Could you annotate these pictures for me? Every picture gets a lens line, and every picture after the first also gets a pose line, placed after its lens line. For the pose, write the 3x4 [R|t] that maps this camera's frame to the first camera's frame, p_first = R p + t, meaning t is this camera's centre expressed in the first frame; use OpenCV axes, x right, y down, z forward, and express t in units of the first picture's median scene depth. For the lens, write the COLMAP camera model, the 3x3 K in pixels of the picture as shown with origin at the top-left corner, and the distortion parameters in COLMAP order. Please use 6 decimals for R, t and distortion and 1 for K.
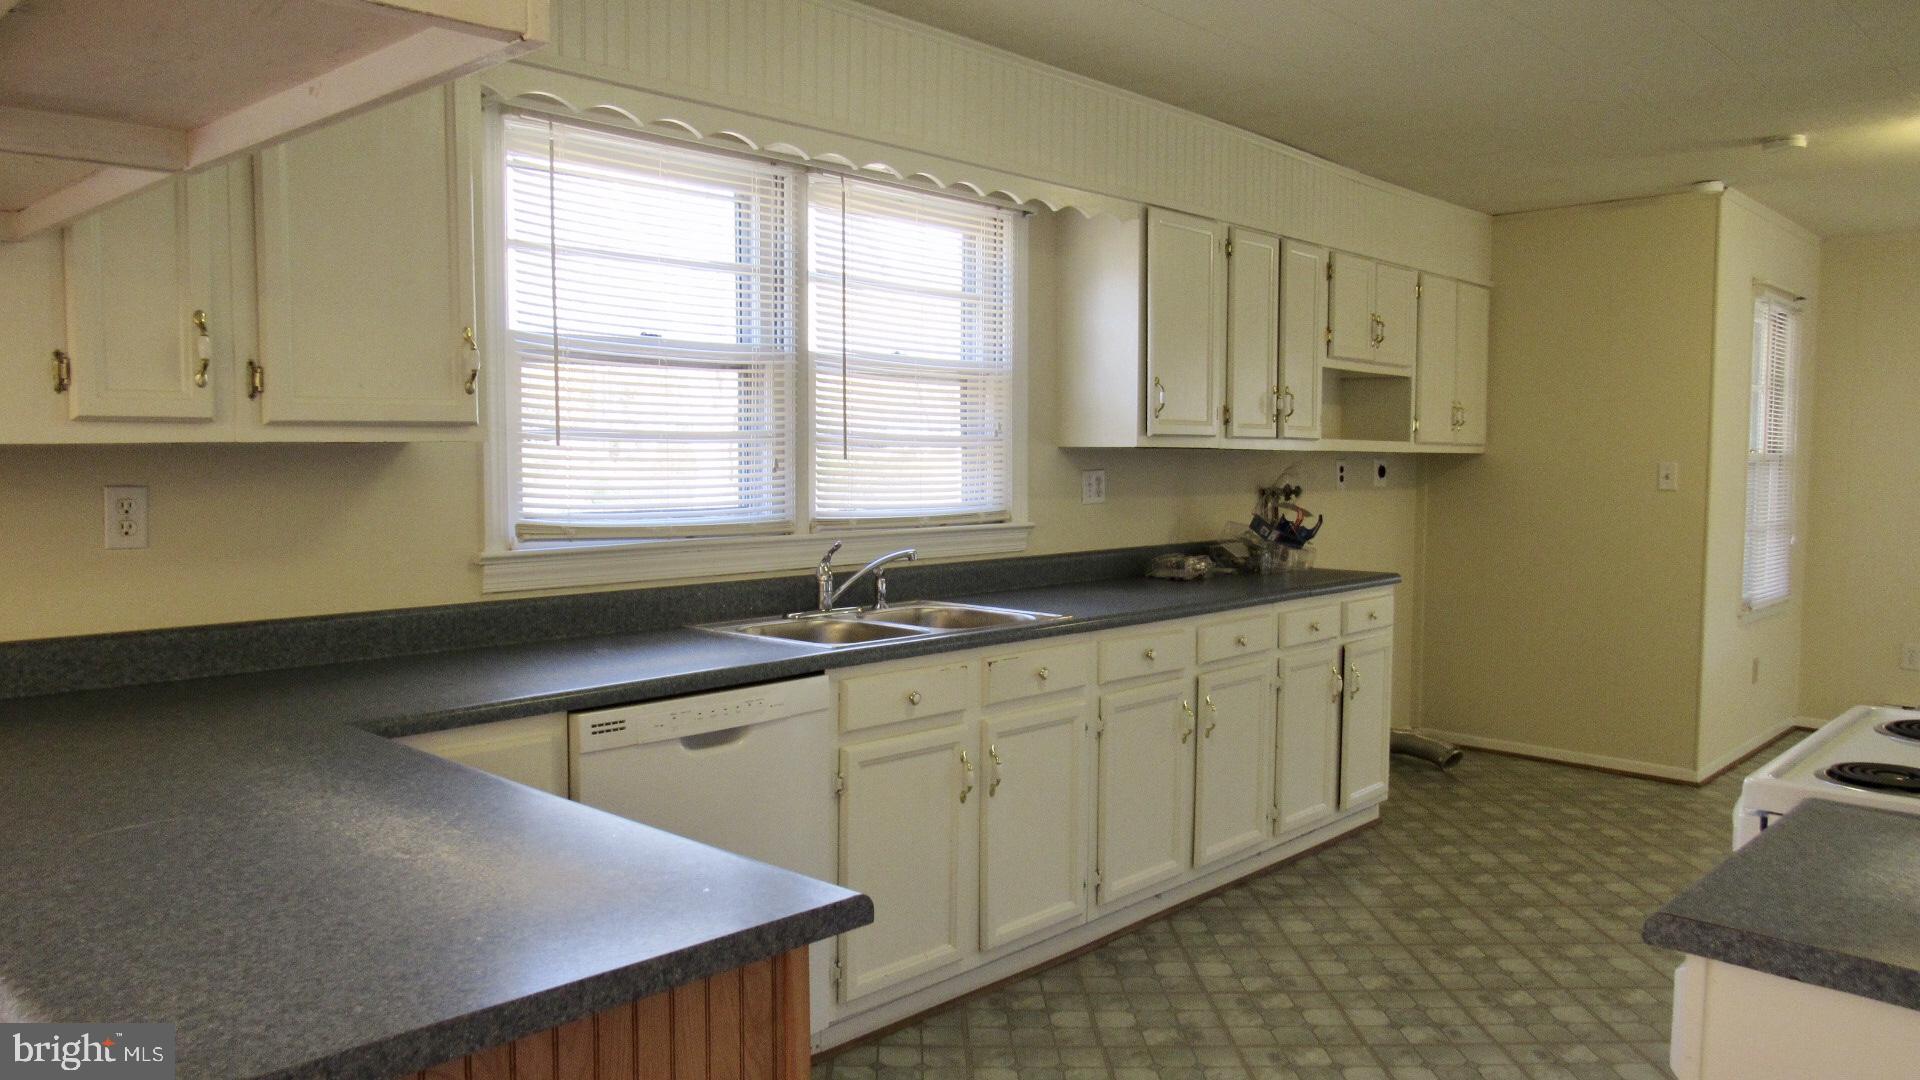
lens RADIAL K [[1361.5, 0, 953.1], [0, 1361.5, 540.1], [0, 0, 1]] dist [-0.030092, 0.011708]
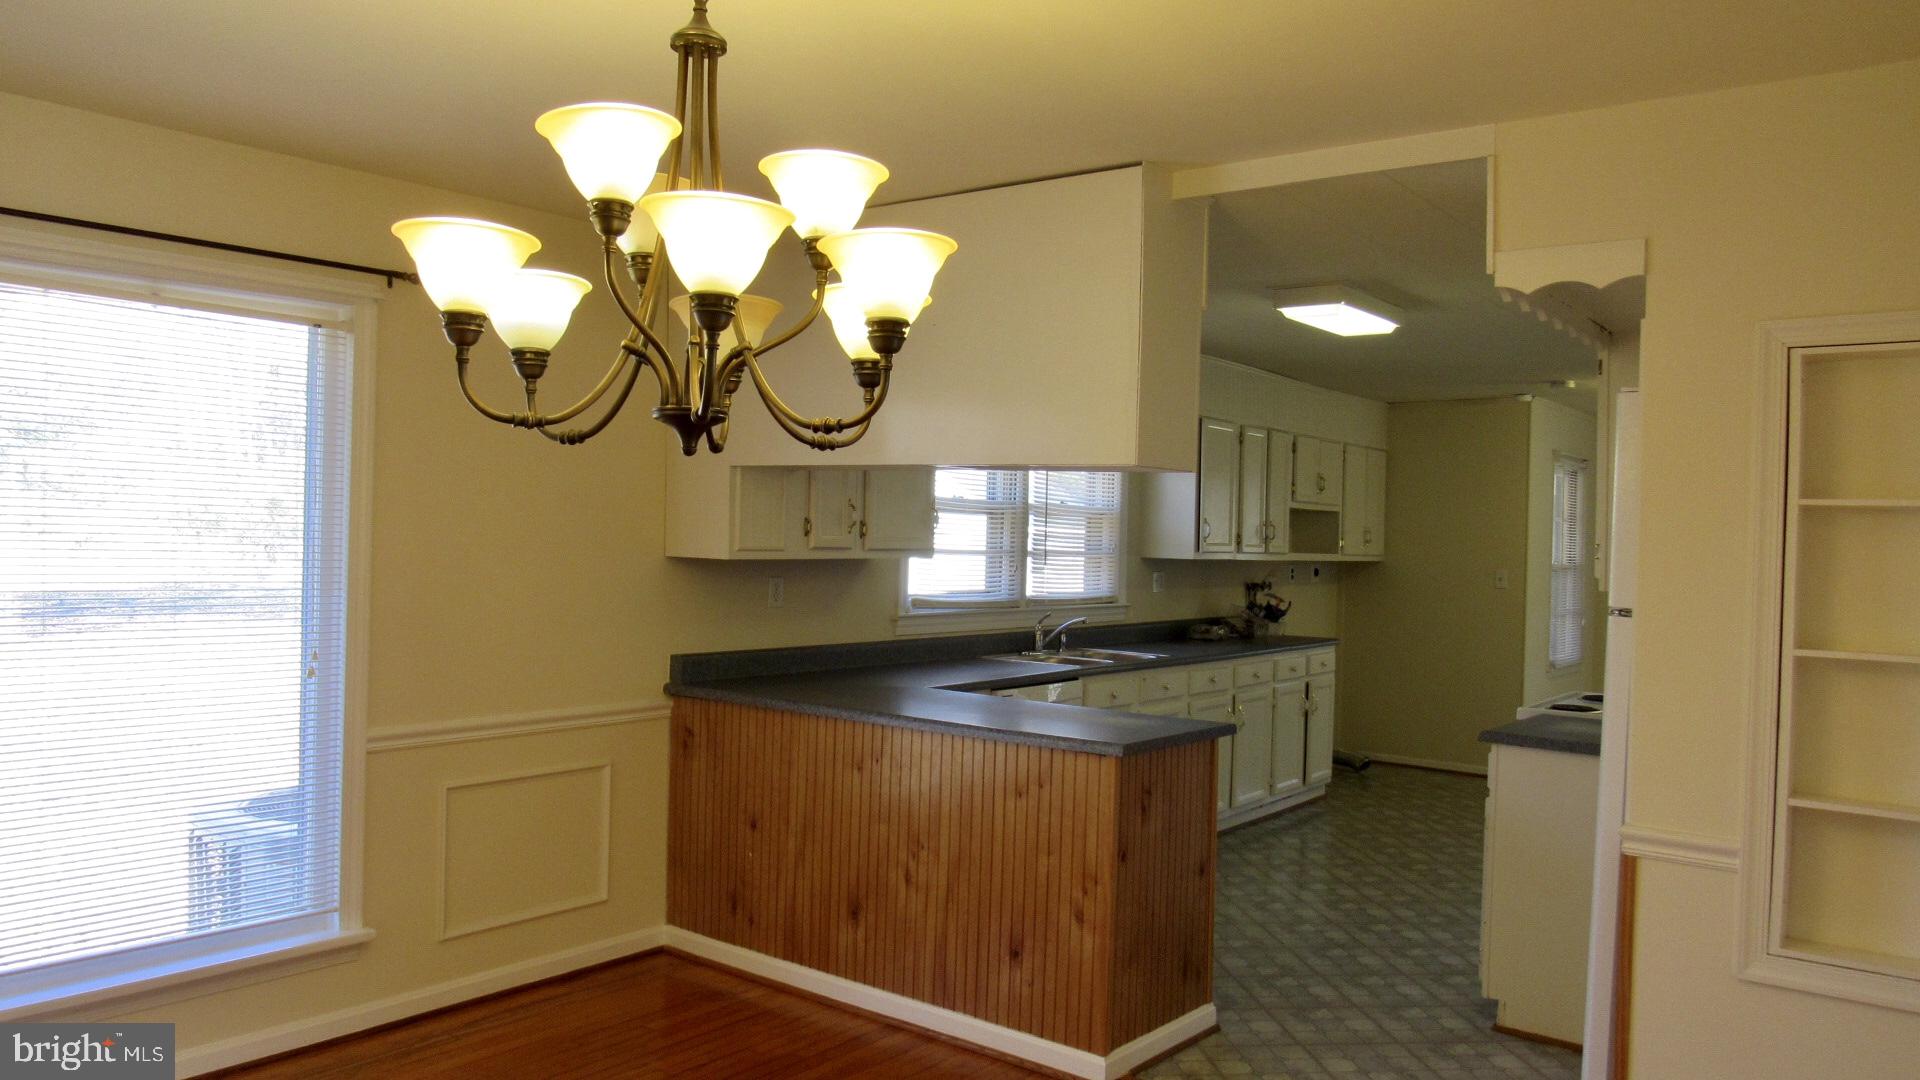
lens RADIAL K [[1361.5, 0, 964.7], [0, 1361.5, 551.4], [0, 0, 1]] dist [-0.030092, 0.011708]
pose [[0.994893, 0.017264, 0.099443, -0.286236], [-0.011943, 0.998477, -0.053862, 0.014398], [-0.100222, 0.052399, 0.993584, -0.584519]]
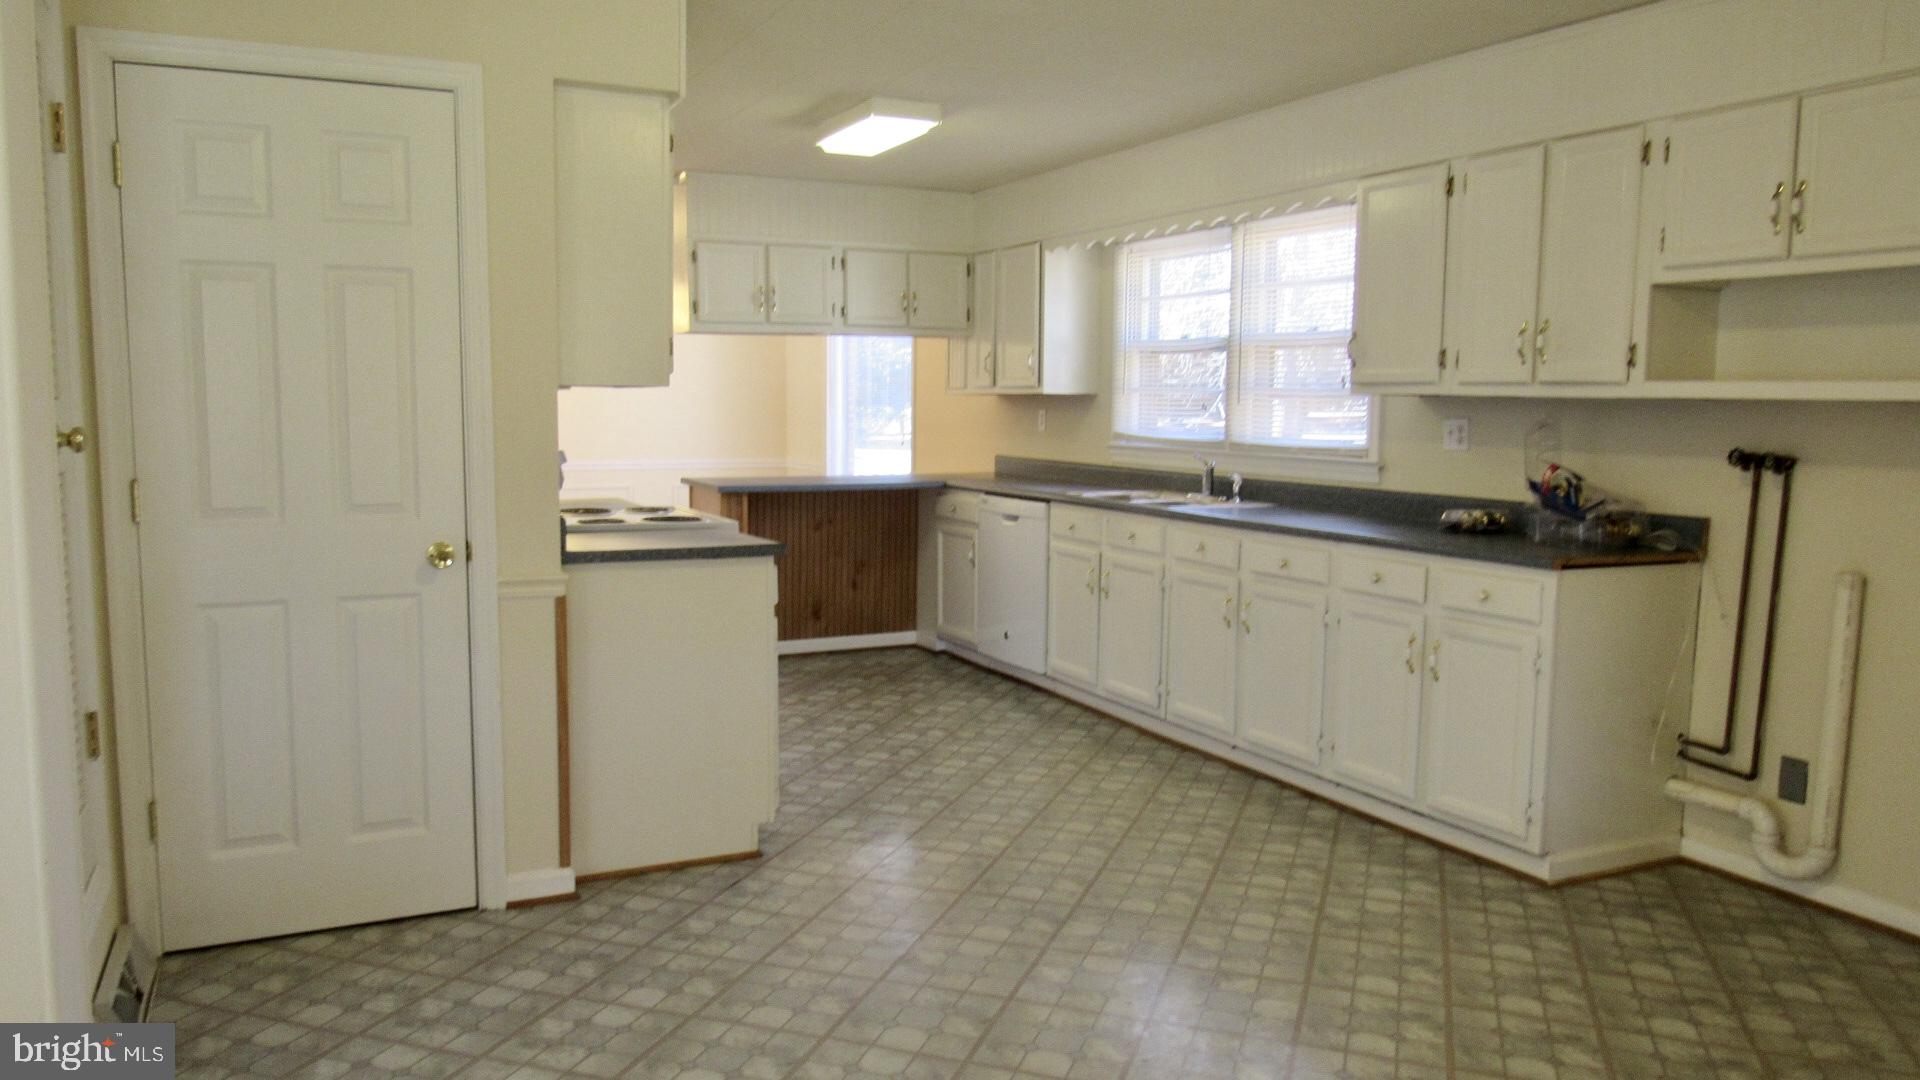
lens RADIAL K [[1361.5, 0, 958.8], [0, 1361.5, 542.2], [0, 0, 1]] dist [-0.030092, 0.011708]
pose [[-0.344282, 0.079008, -0.935536, 1.208931], [-0.086637, 0.989528, 0.115450, -0.044175], [0.934860, 0.120800, -0.333832, 0.997604]]
